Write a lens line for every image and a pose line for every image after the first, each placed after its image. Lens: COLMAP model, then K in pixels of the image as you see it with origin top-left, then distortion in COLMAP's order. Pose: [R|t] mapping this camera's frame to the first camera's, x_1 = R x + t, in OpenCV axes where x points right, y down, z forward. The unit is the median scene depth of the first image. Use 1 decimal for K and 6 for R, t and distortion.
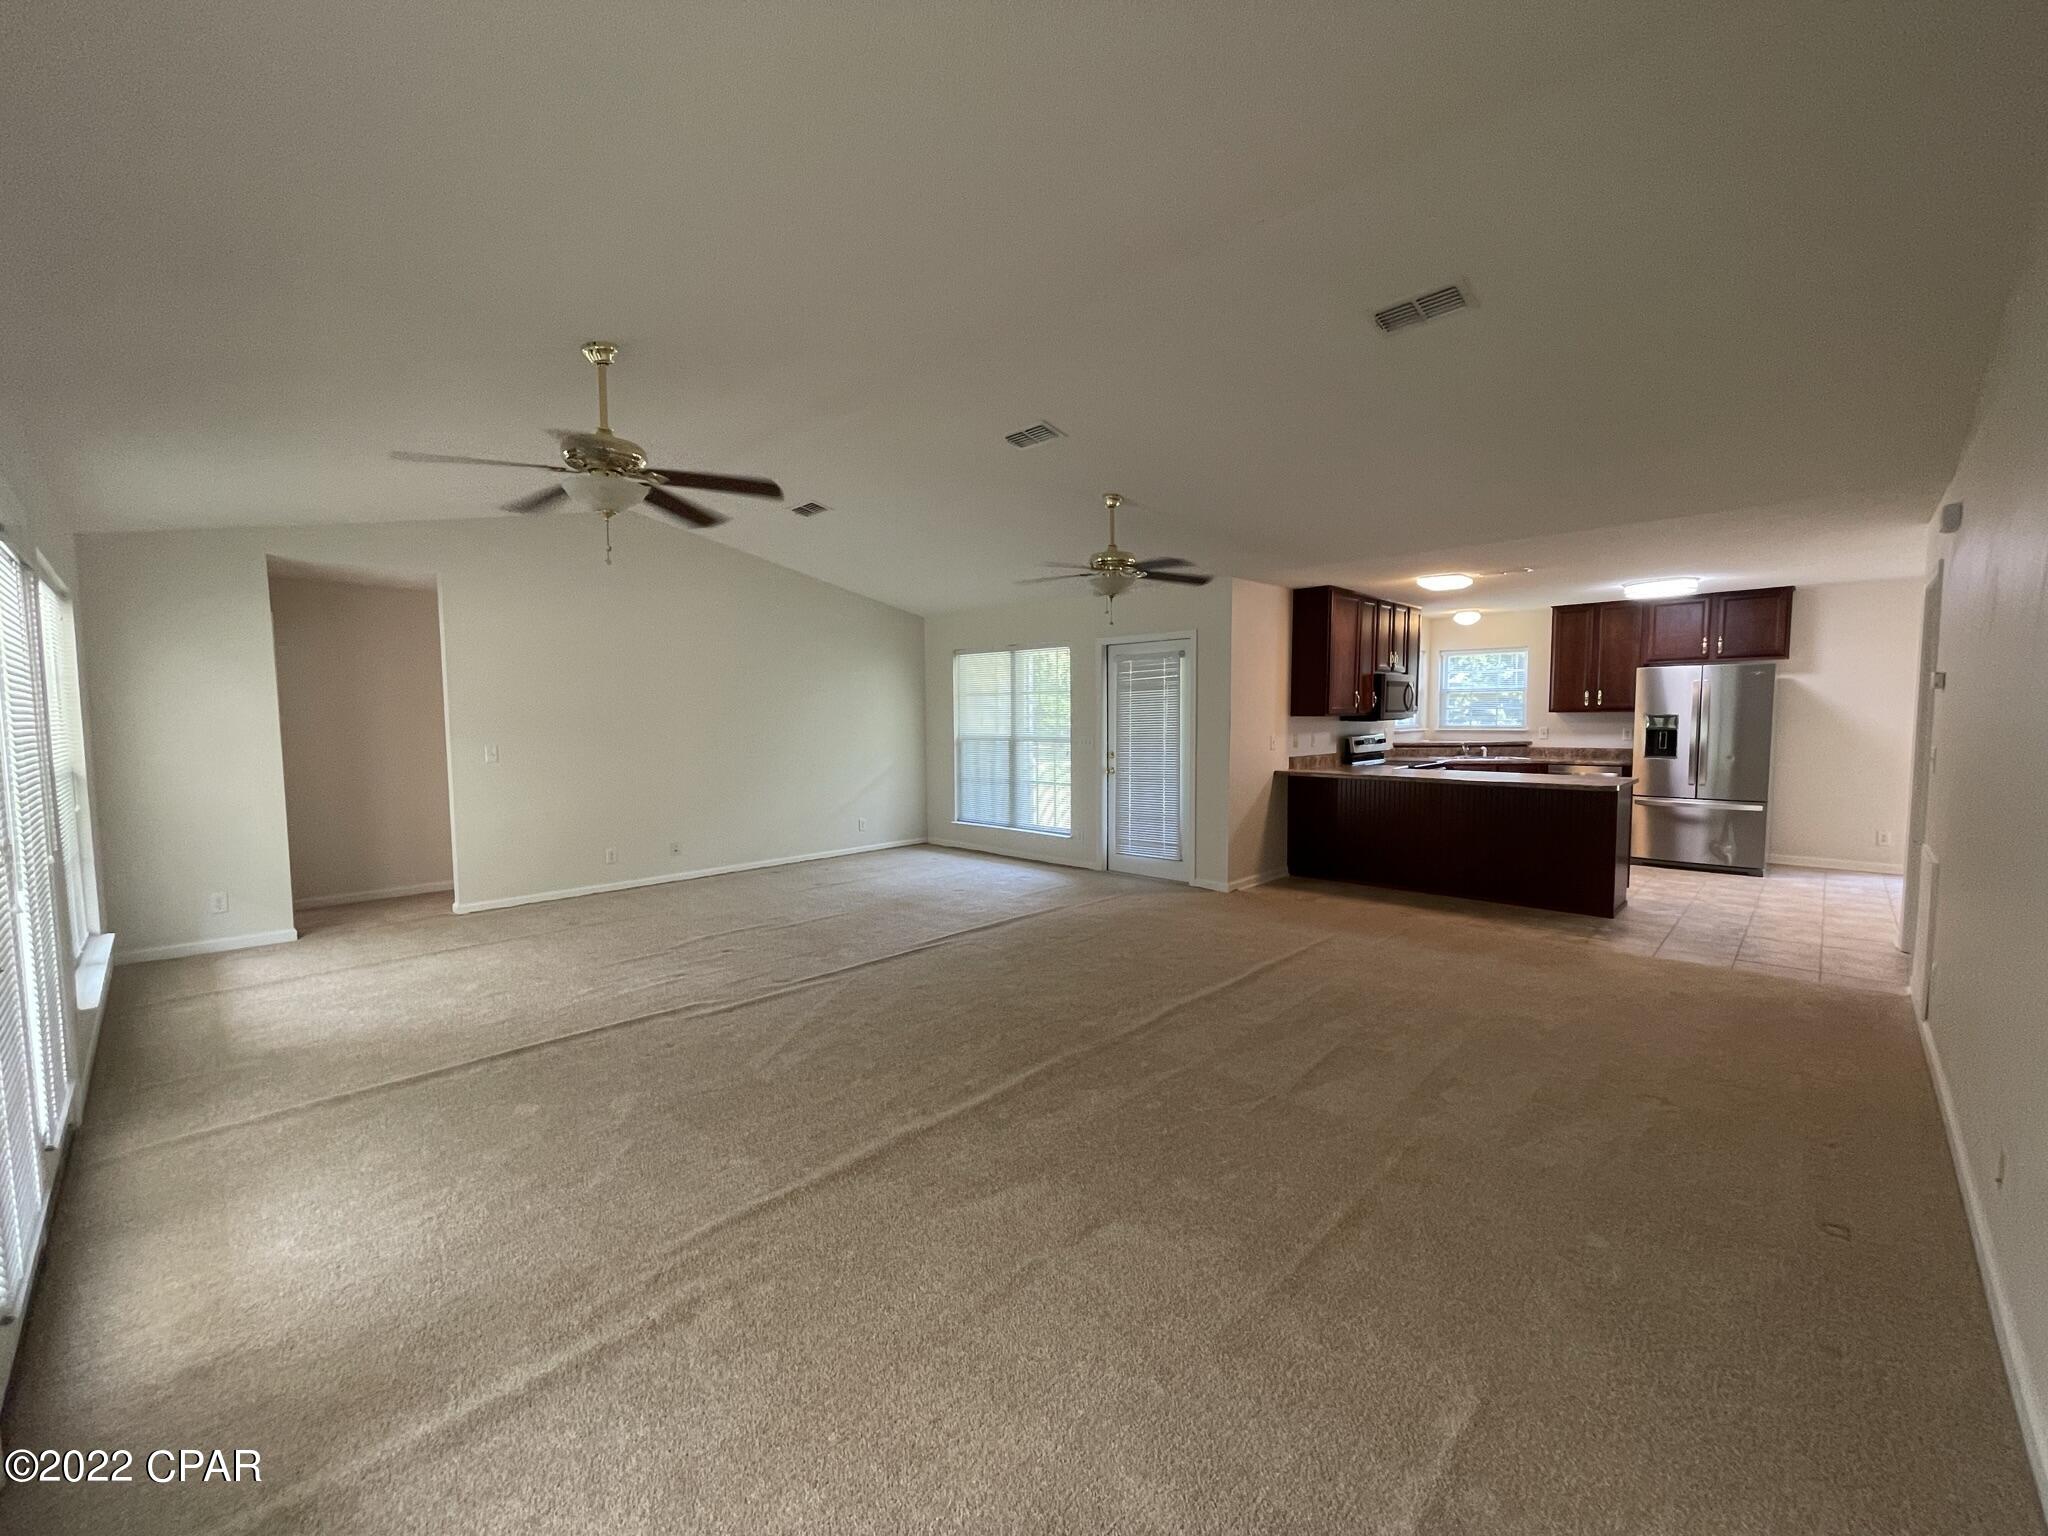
lens RADIAL K [[831.1, 0, 1008.8], [0, 831.1, 773.4], [0, 0, 1]] dist [0.003034, 0.000268]
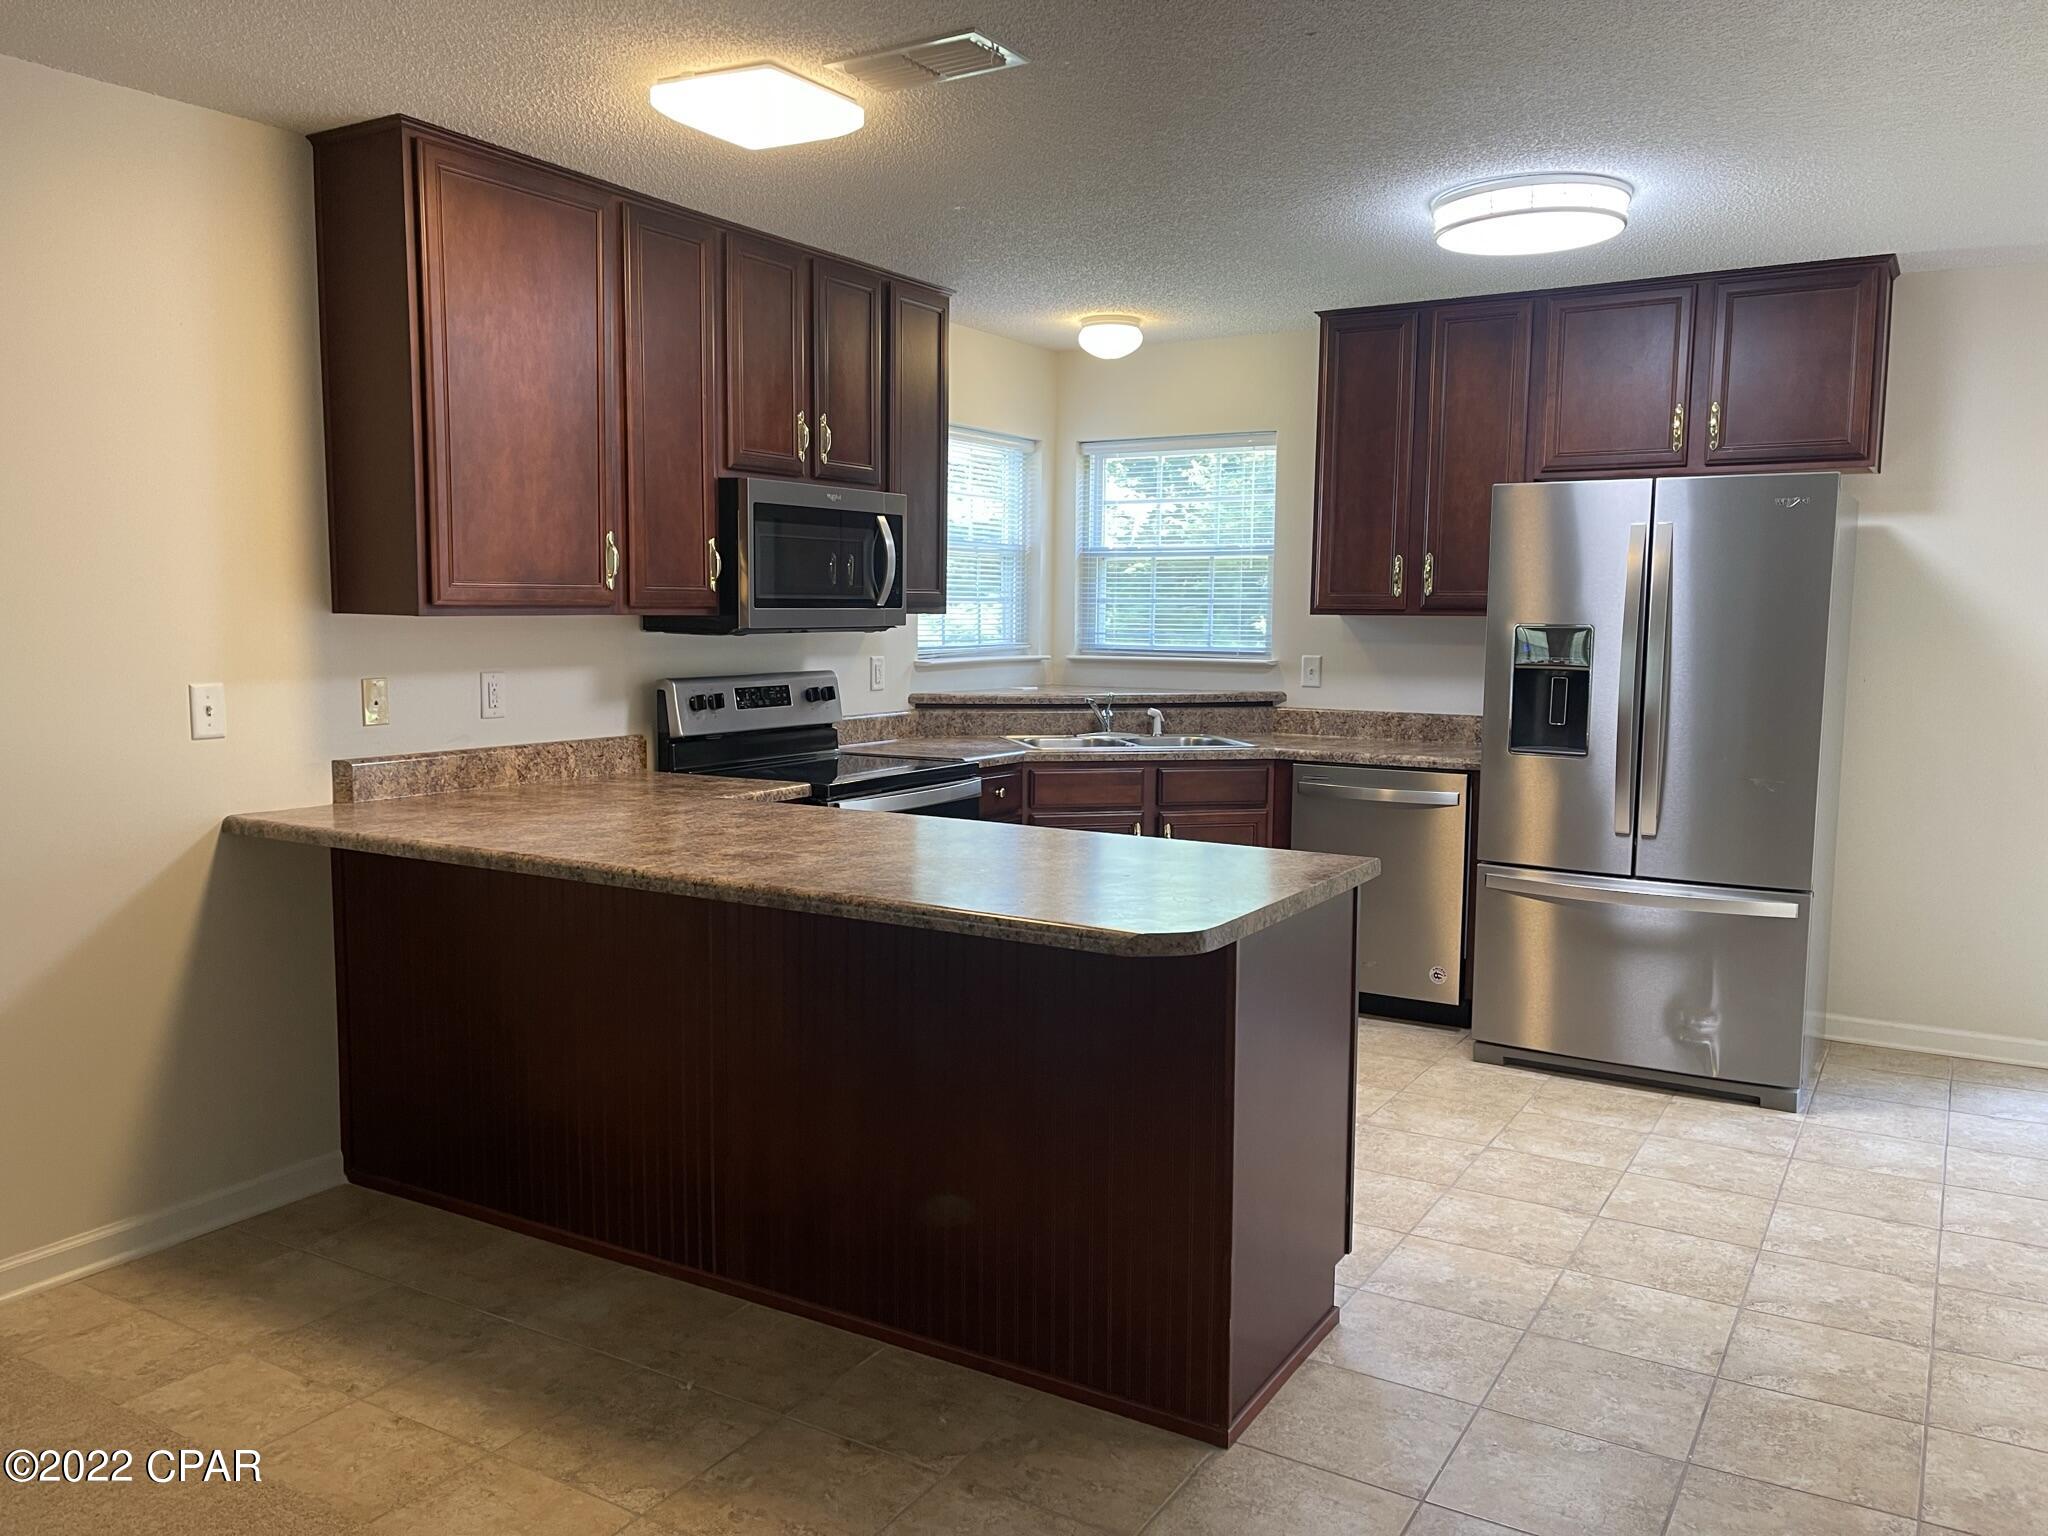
lens RADIAL K [[1547.3, 0, 1024.7], [0, 1547.3, 773.8], [0, 0, 1]] dist [0.013504, 0.004034]
pose [[0.973041, -0.008523, 0.230476, 0.423258], [0.000511, 0.999394, 0.034799, -0.031368], [-0.230633, -0.033743, 0.972456, 0.430545]]
